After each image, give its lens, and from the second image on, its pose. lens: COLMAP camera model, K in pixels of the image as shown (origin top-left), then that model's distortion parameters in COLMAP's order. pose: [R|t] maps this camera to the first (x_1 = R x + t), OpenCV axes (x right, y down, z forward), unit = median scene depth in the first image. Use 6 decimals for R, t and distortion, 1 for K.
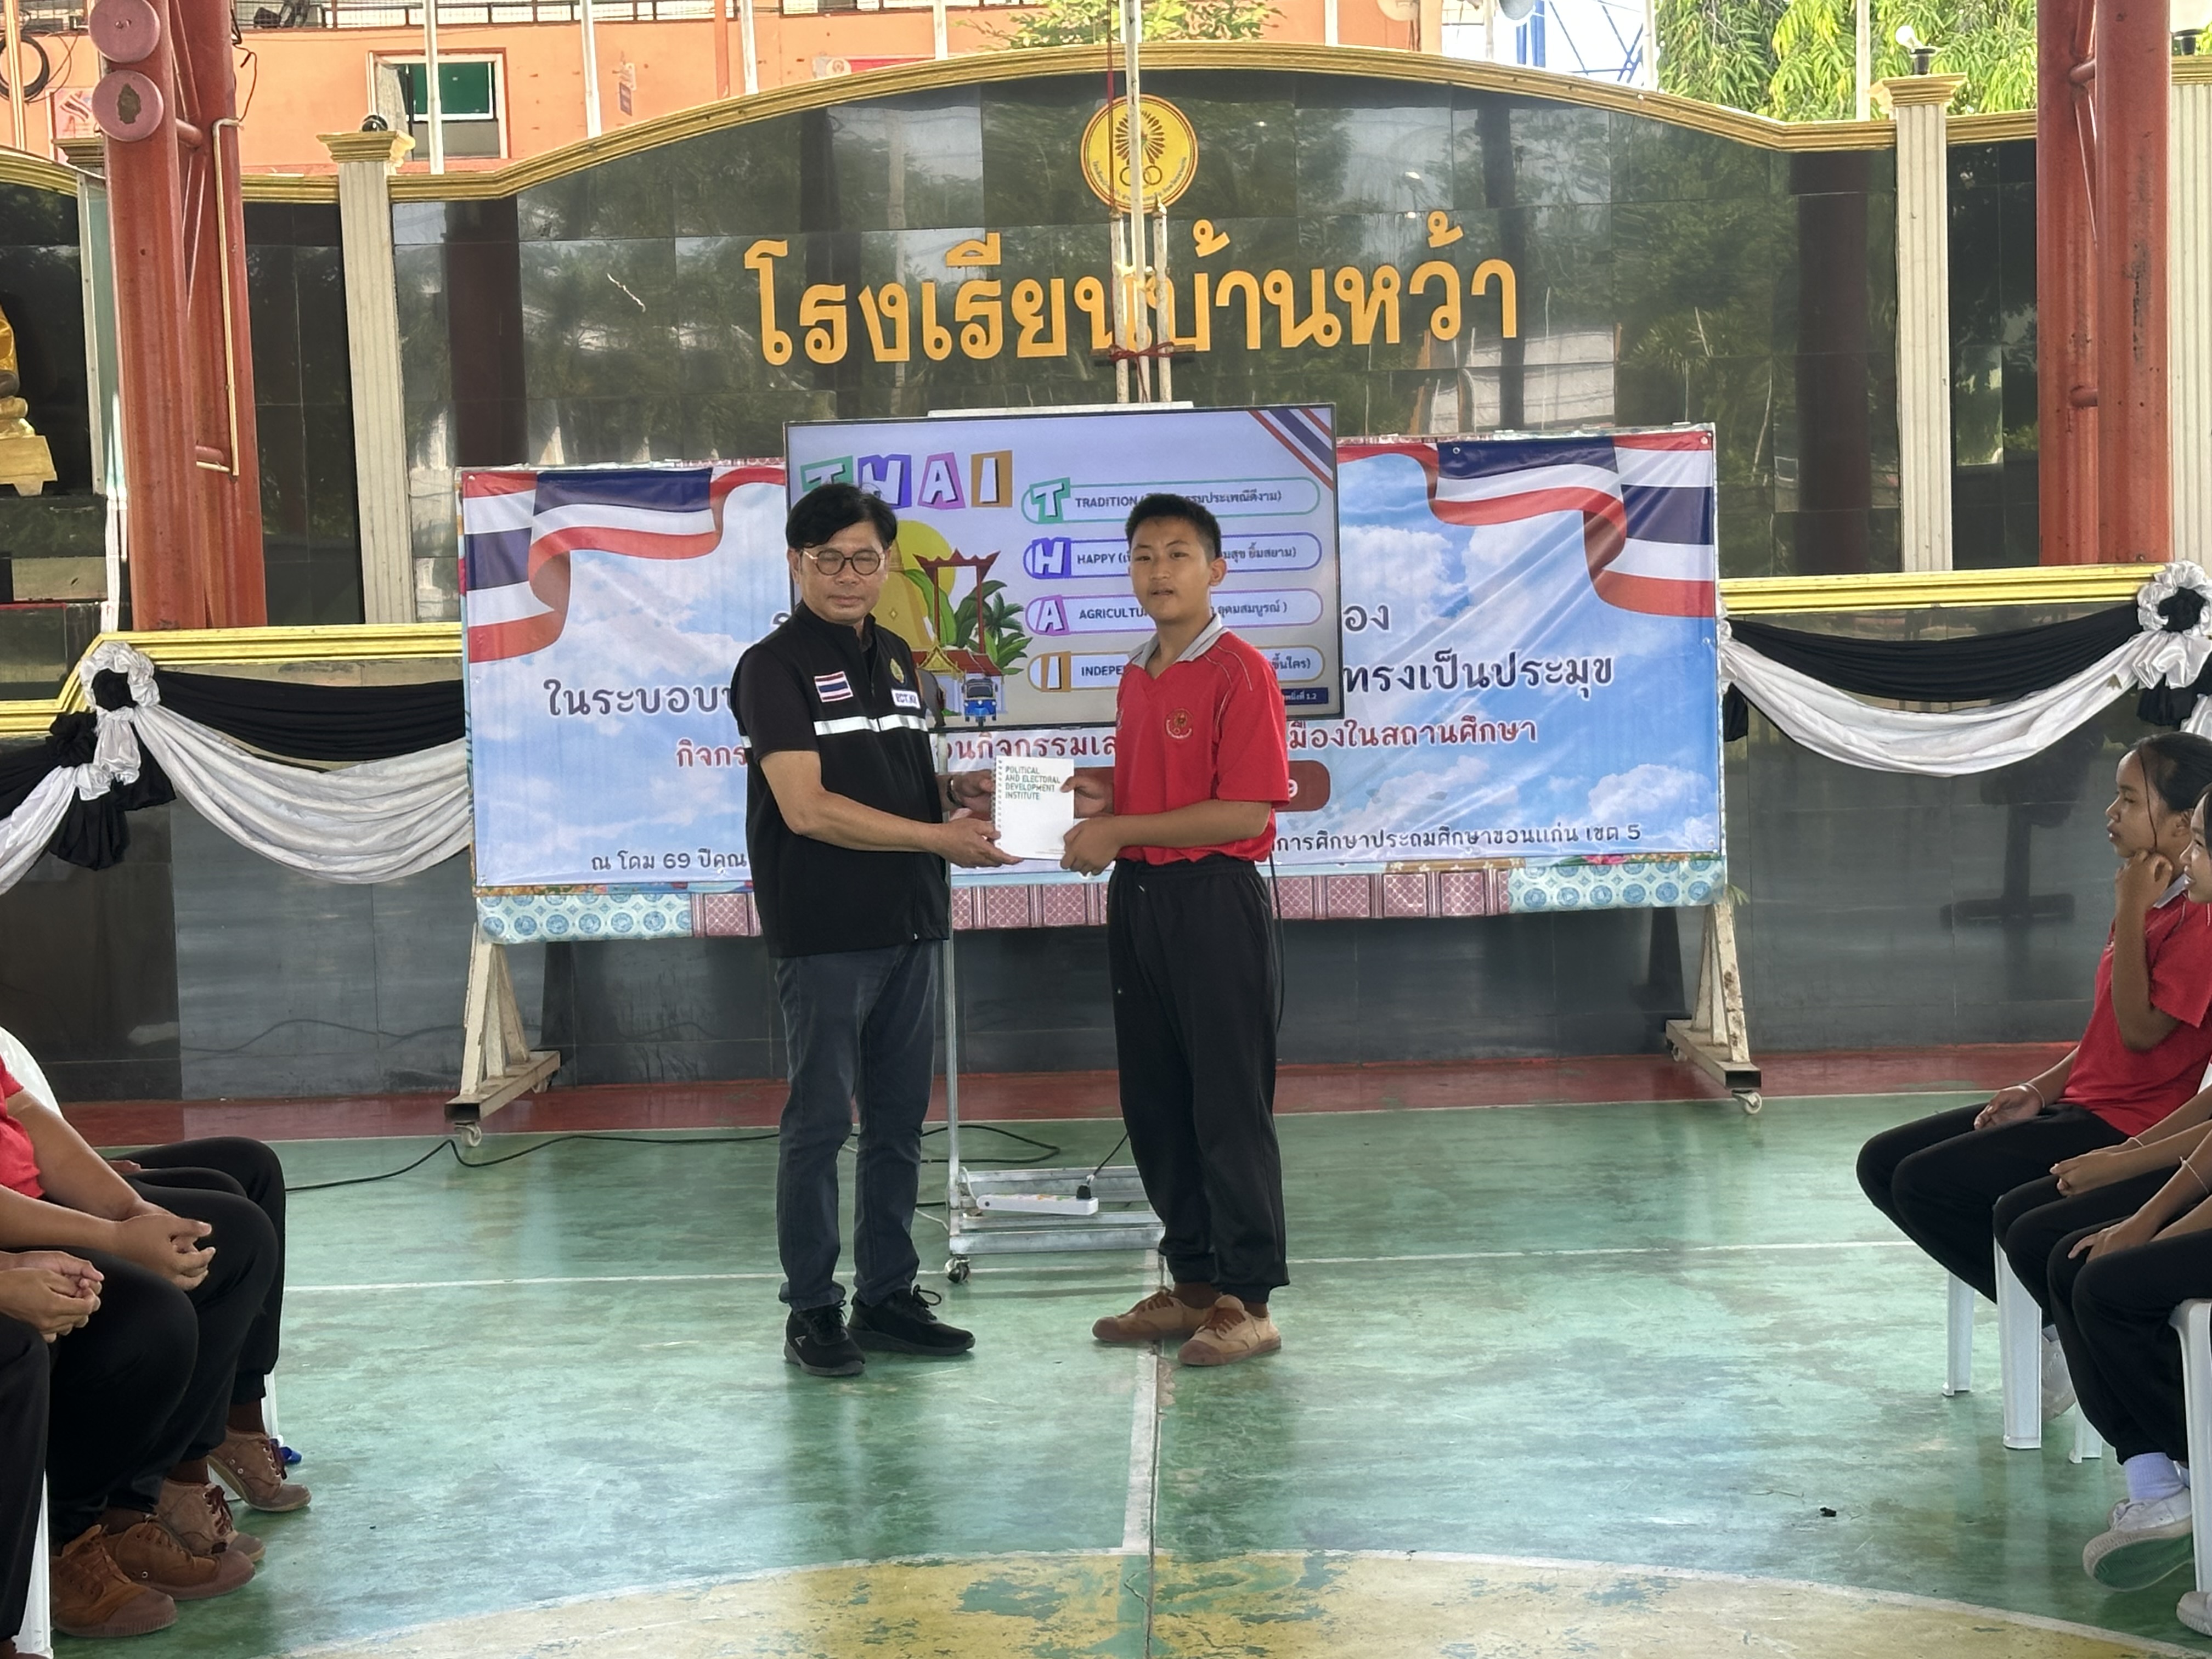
lens RADIAL K [[4345.7, 0, 1094.6], [0, 4345.7, 792.5], [0, 0, 1]] dist [0.169999, -0.007189]
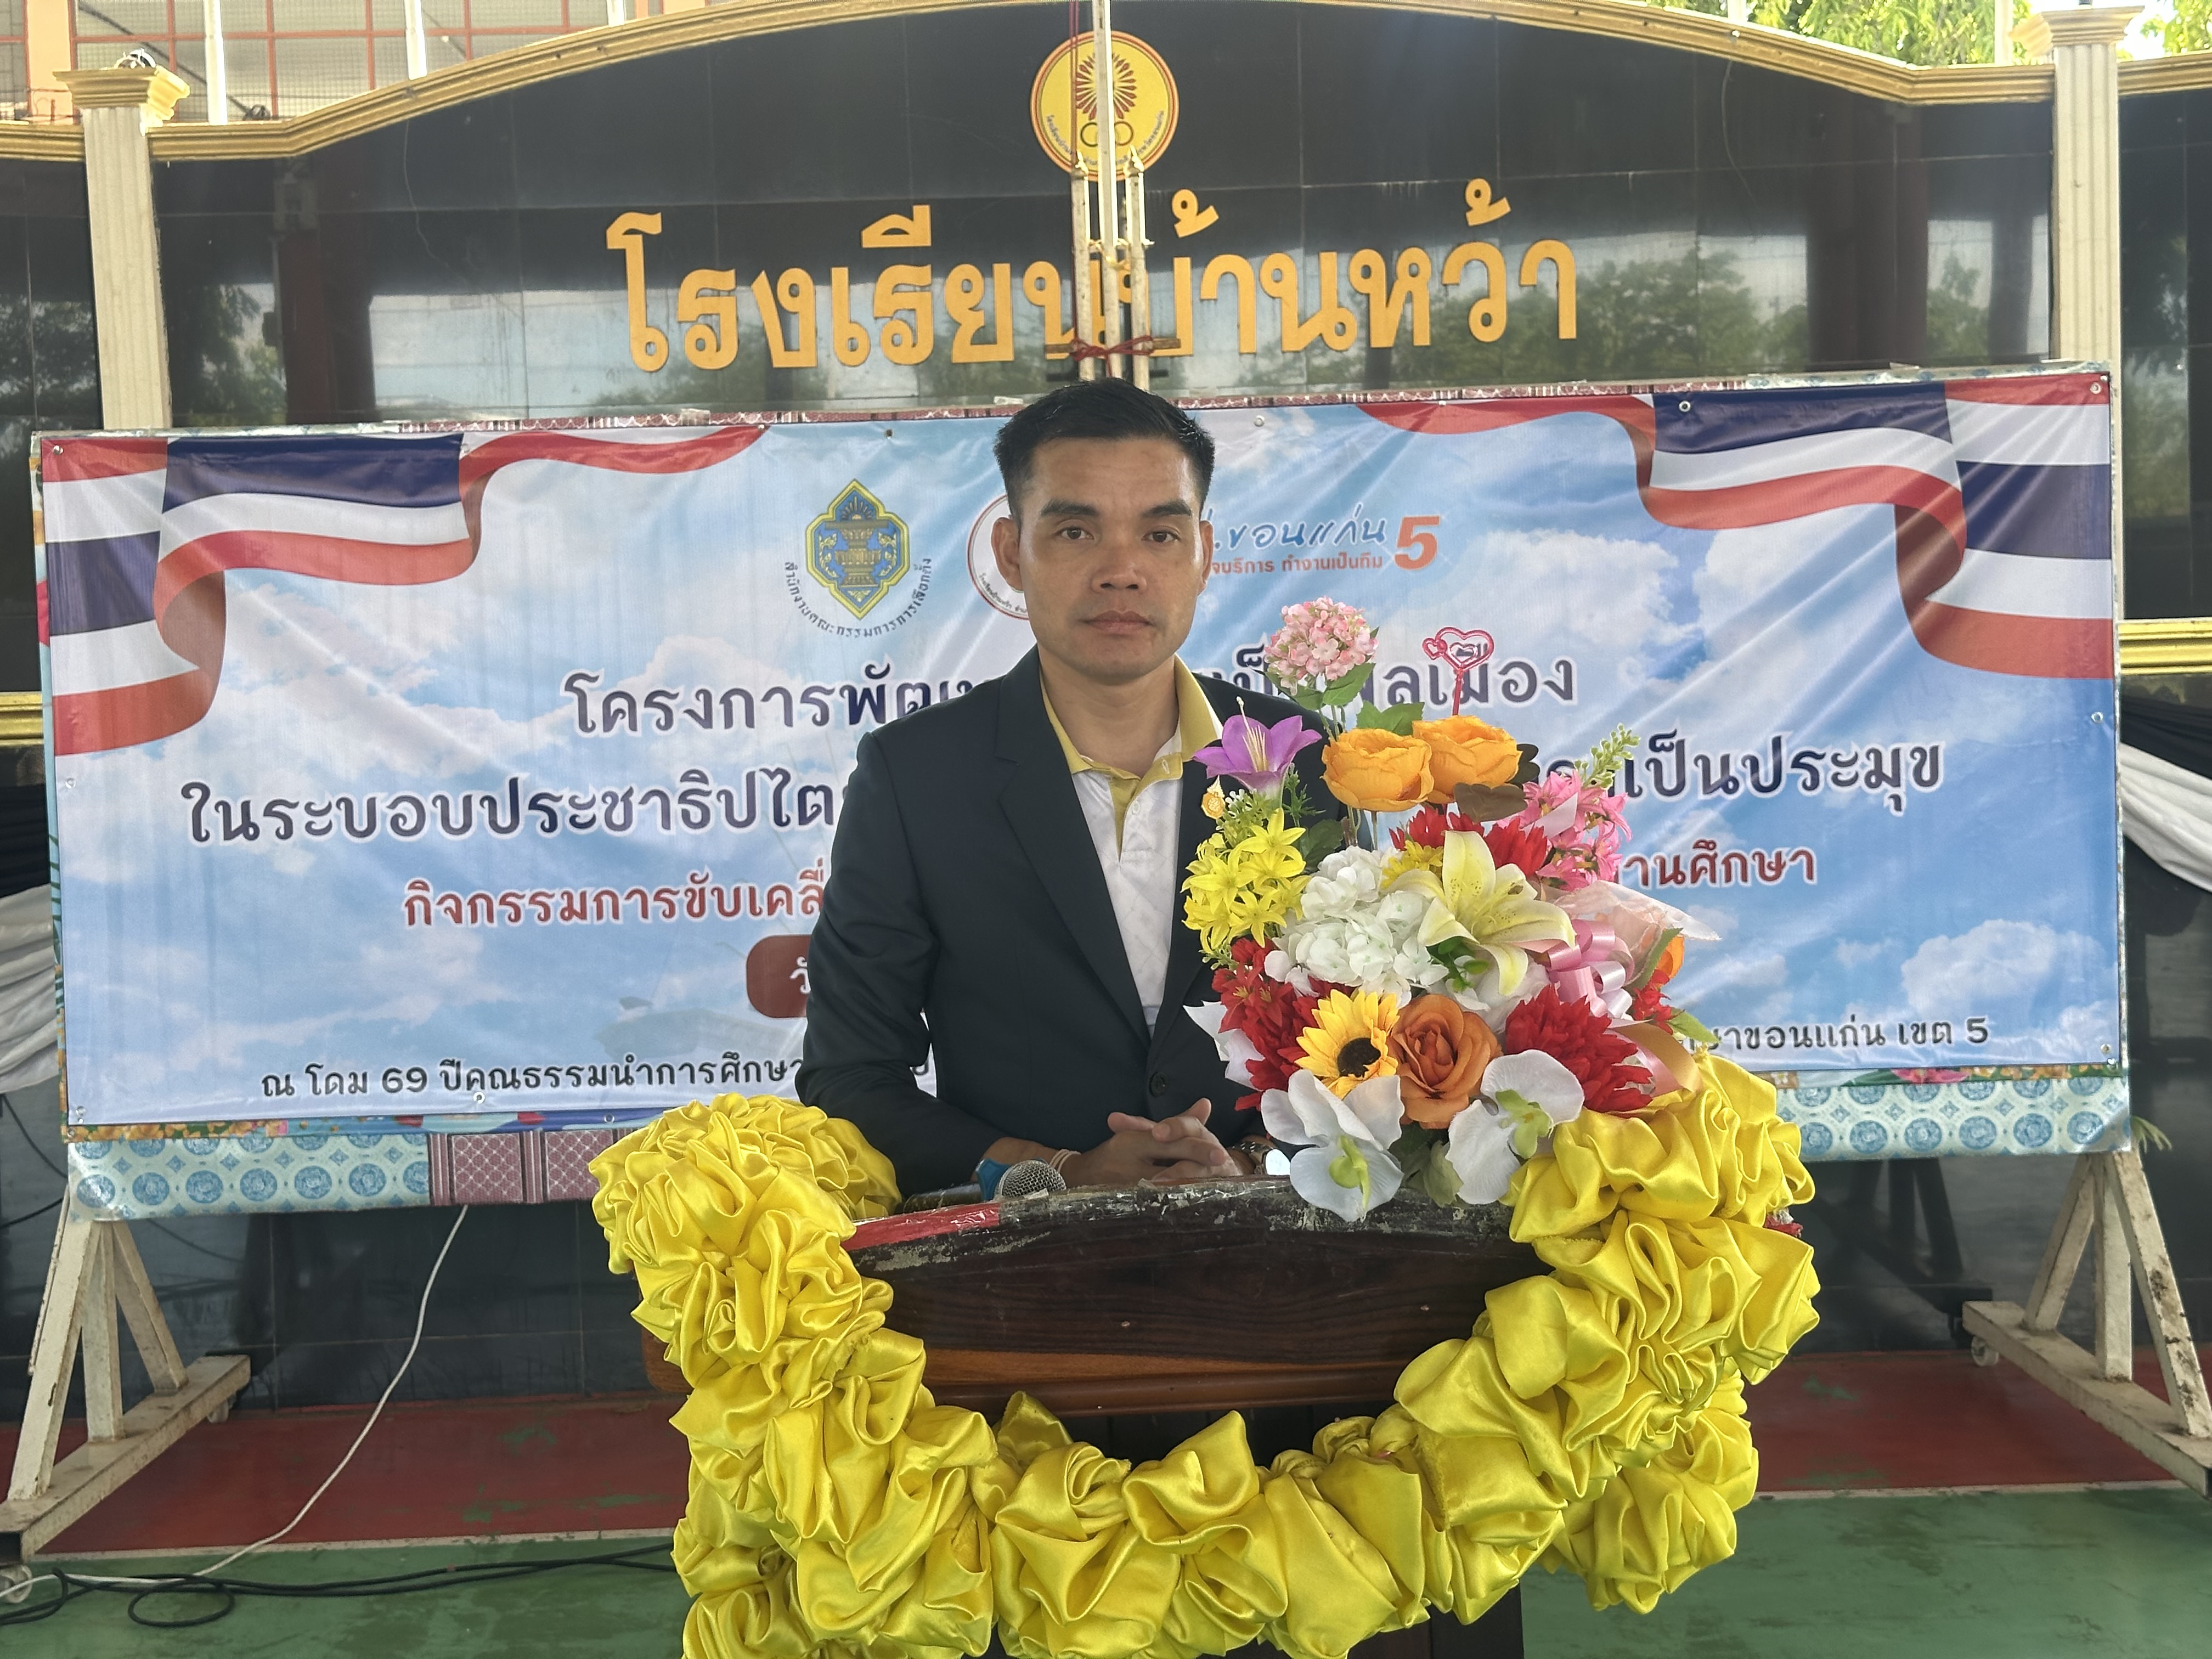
lens RADIAL K [[3120.8, 0, 1054.0], [0, 3120.8, 767.5], [0, 0, 1]] dist [0.178693, -0.260529]
pose [[0.999780, -0.001056, 0.020954, -0.014474], [0.001445, 0.999827, -0.018552, -0.019696], [-0.020931, 0.018579, 0.999608, 0.557887]]
